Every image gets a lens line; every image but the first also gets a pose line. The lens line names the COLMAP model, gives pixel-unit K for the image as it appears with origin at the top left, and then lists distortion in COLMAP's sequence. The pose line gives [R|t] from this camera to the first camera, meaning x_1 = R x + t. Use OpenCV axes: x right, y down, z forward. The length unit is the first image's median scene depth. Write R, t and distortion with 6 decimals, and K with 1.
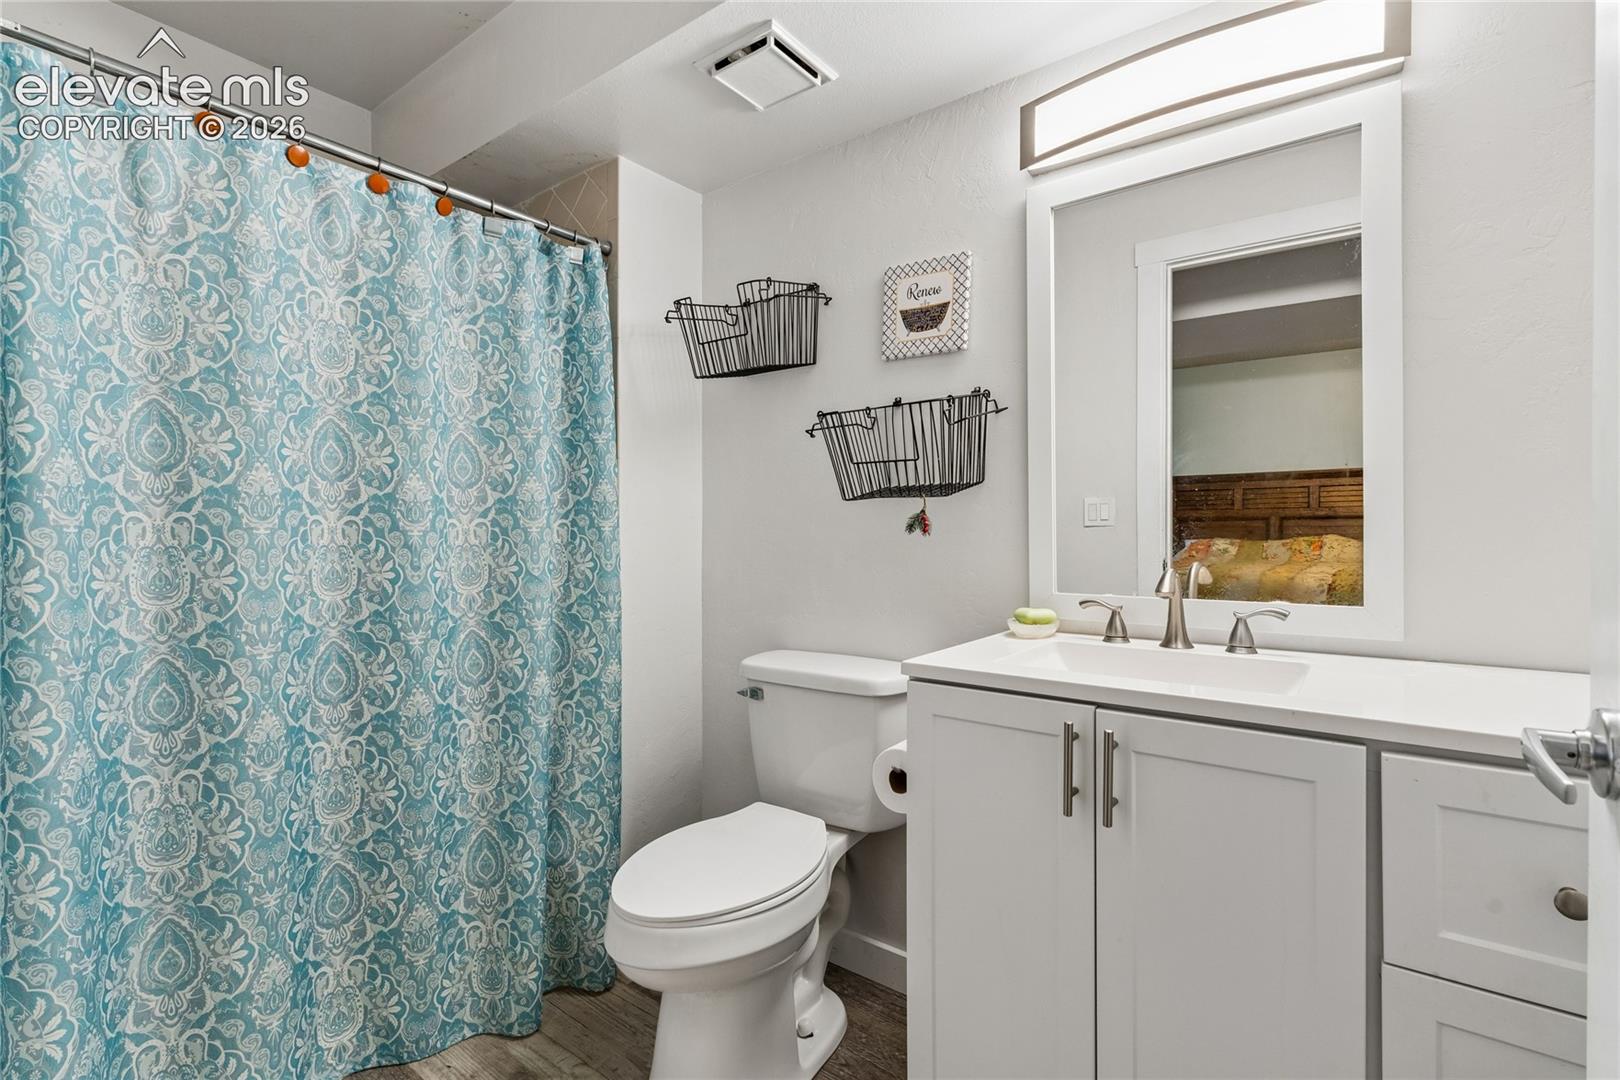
lens RADIAL K [[753.9, 0, 813.9], [0, 753.9, 534.4], [0, 0, 1]] dist [-0.001922, -0.000503]
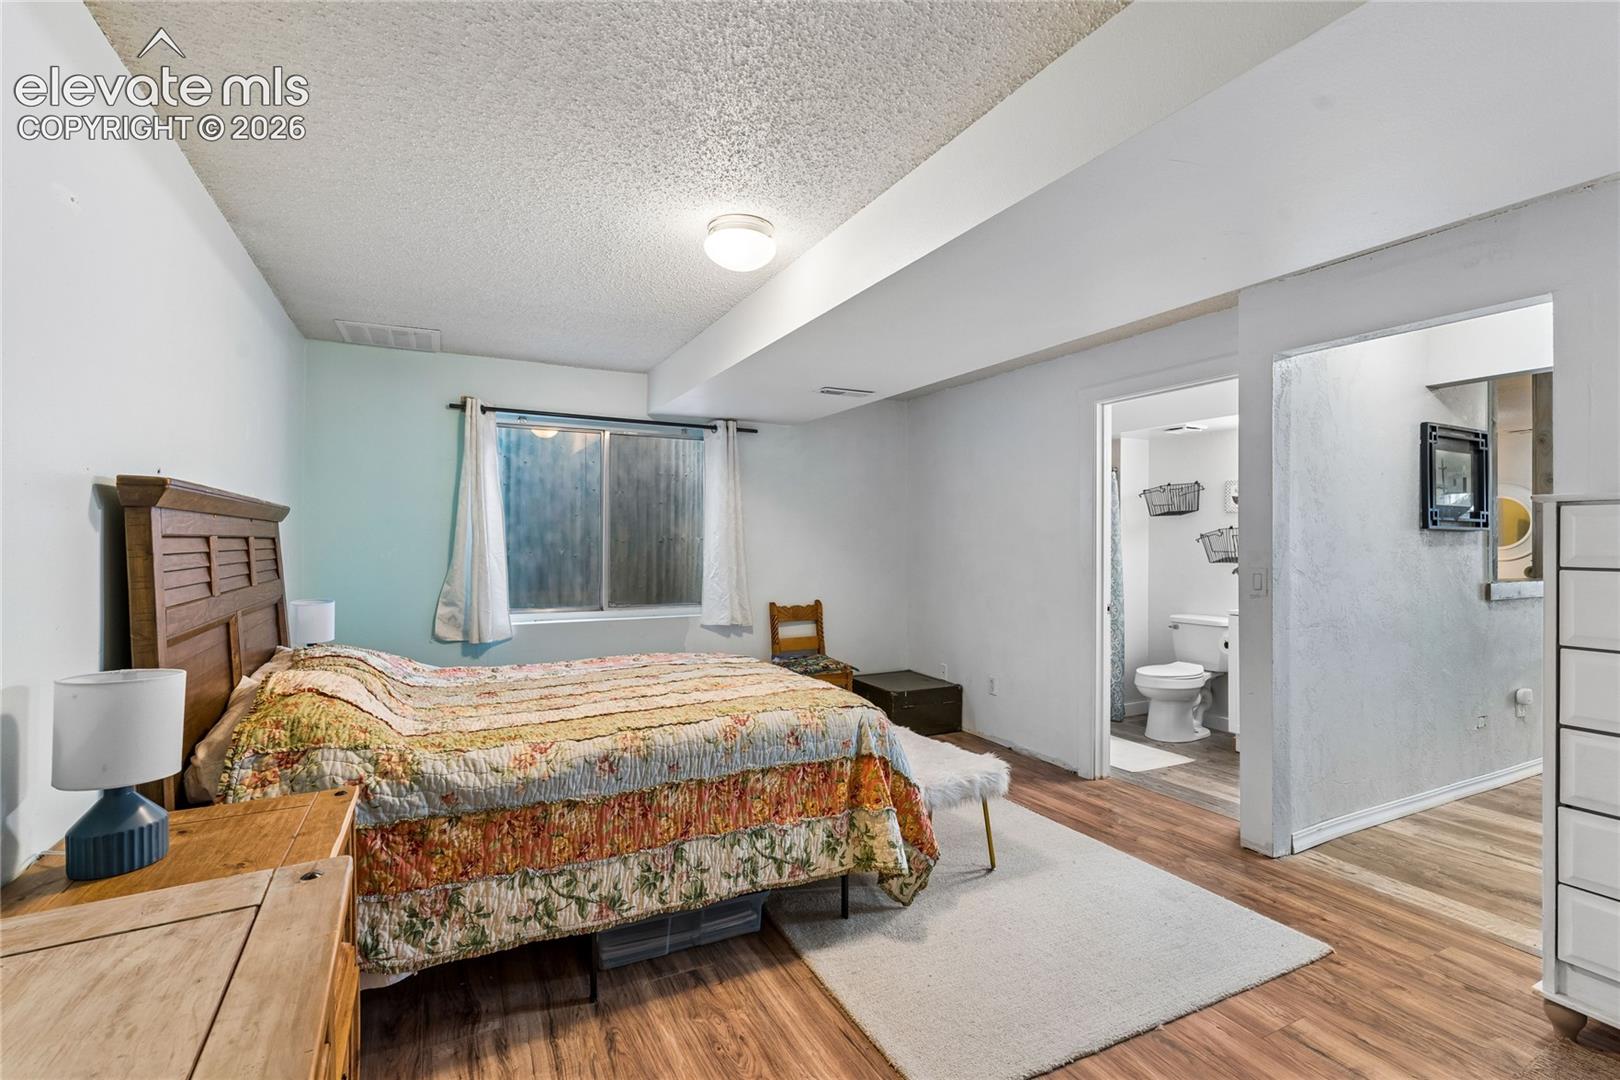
lens RADIAL K [[755.7, 0, 812.6], [0, 755.7, 547.4], [0, 0, 1]] dist [-0.003007, -0.000396]
pose [[0.902634, 0.002945, -0.430398, -0.093879], [-0.001475, 0.999992, 0.003751, -0.115069], [0.430406, -0.002751, 0.902631, -2.409778]]
